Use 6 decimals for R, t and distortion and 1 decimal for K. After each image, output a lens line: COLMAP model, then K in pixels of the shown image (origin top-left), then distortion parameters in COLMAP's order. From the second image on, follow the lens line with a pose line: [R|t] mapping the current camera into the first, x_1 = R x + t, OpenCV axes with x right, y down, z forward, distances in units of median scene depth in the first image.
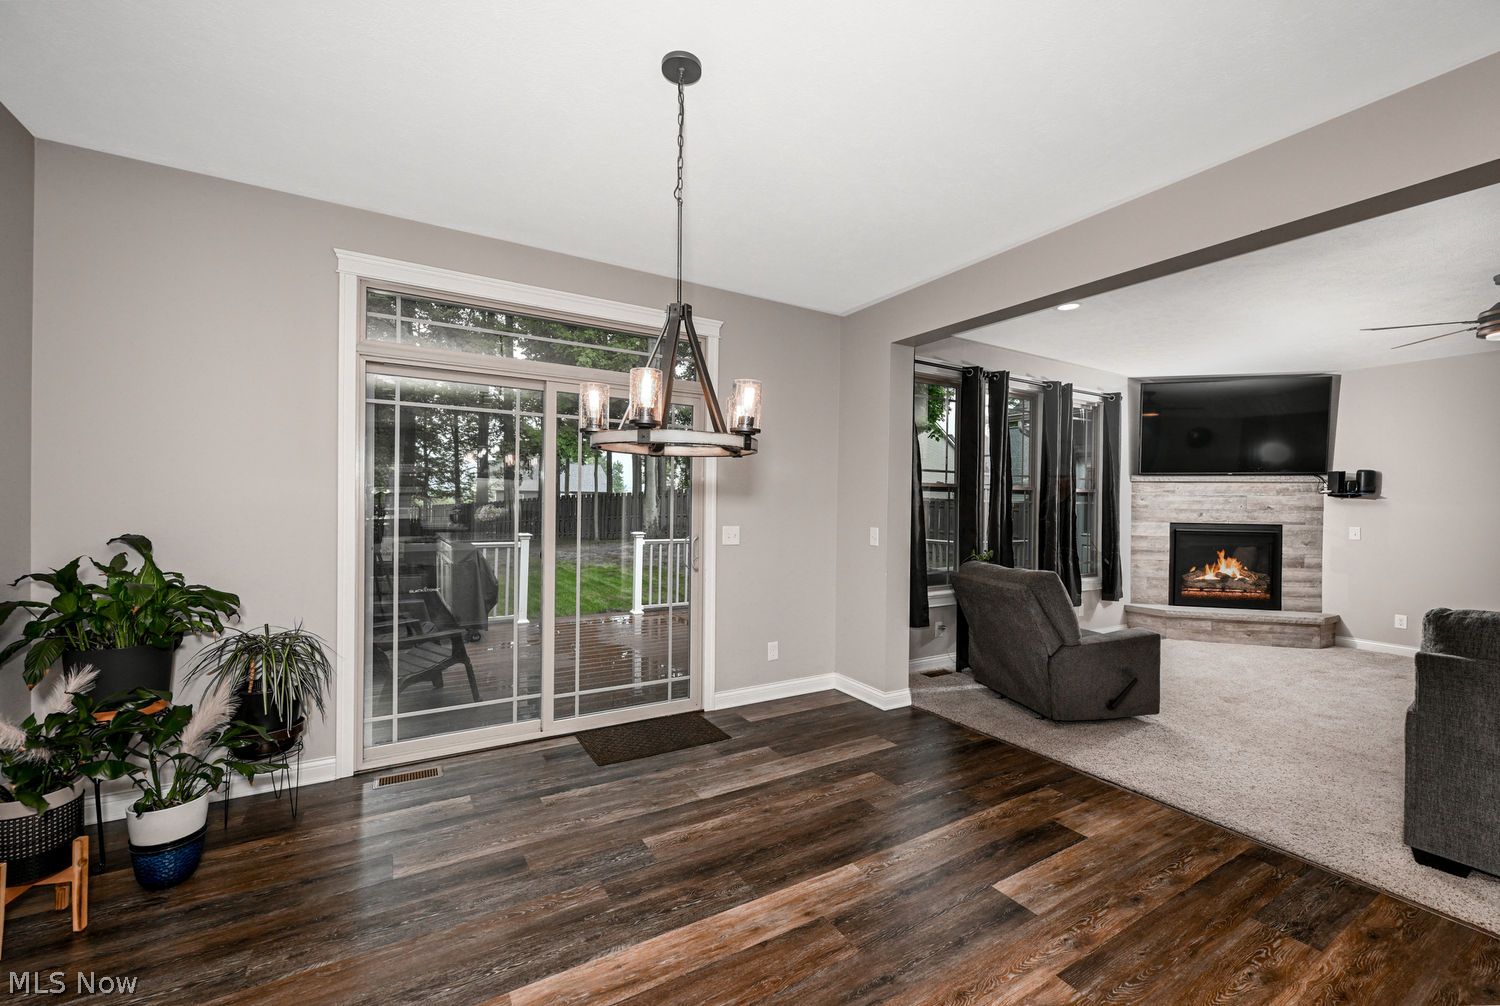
lens RADIAL K [[606.9, 0, 751.2], [0, 606.9, 509.4], [0, 0, 1]] dist [0.000467, -0.000443]
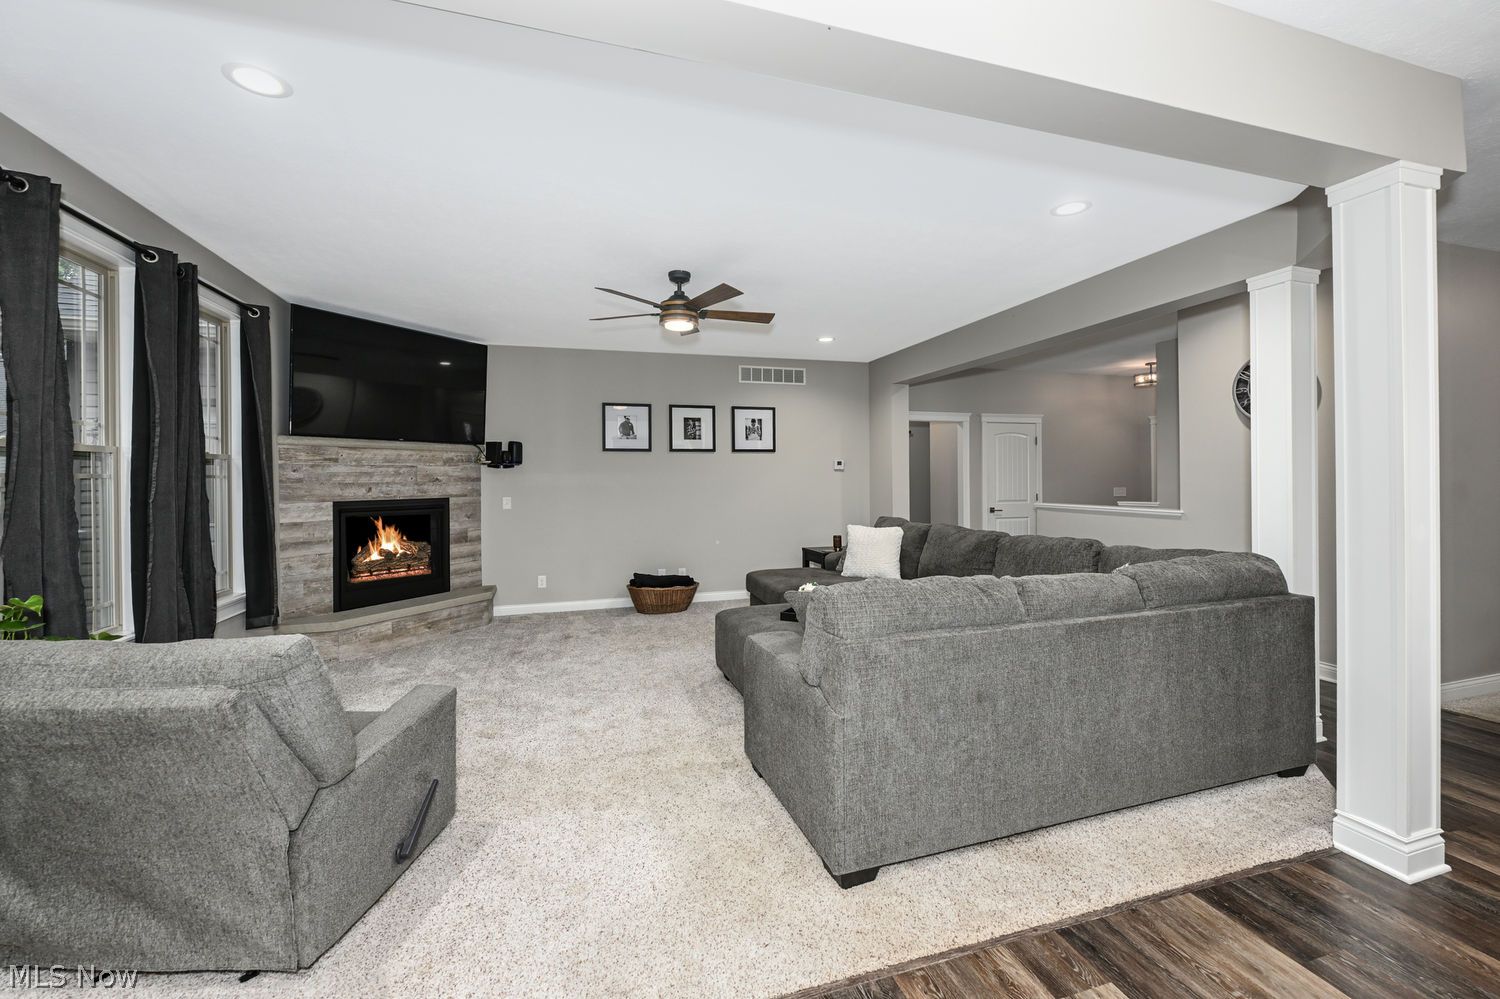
lens RADIAL K [[606.9, 0, 747.7], [0, 606.9, 487.3], [0, 0, 1]] dist [0.000467, -0.000443]
pose [[0.231672, -0.030787, 0.972307, 0.092036], [0.019315, 0.999448, 0.027044, -0.006313], [-0.972602, 0.012514, 0.232138, 0.352463]]
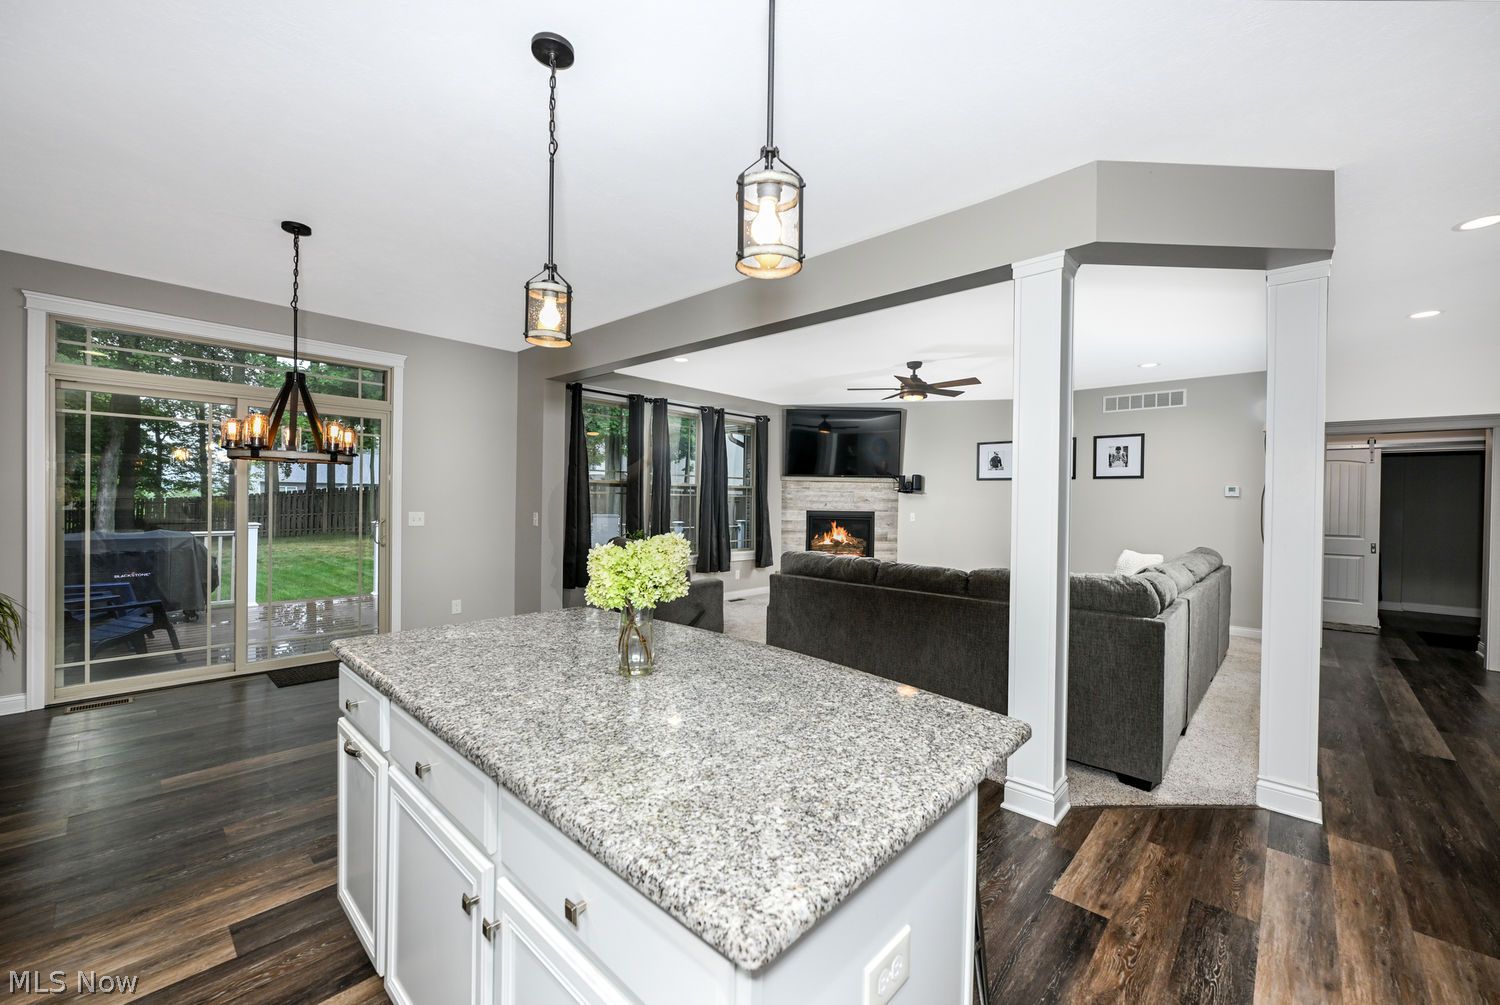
lens RADIAL K [[606.9, 0, 762.7], [0, 606.9, 506.4], [0, 0, 1]] dist [0.000467, -0.000443]
pose [[0.959791, -0.001138, 0.280712, 0.213665], [0.000126, 0.999993, 0.003624, 0.007429], [-0.280714, -0.003443, 0.959785, -0.315953]]
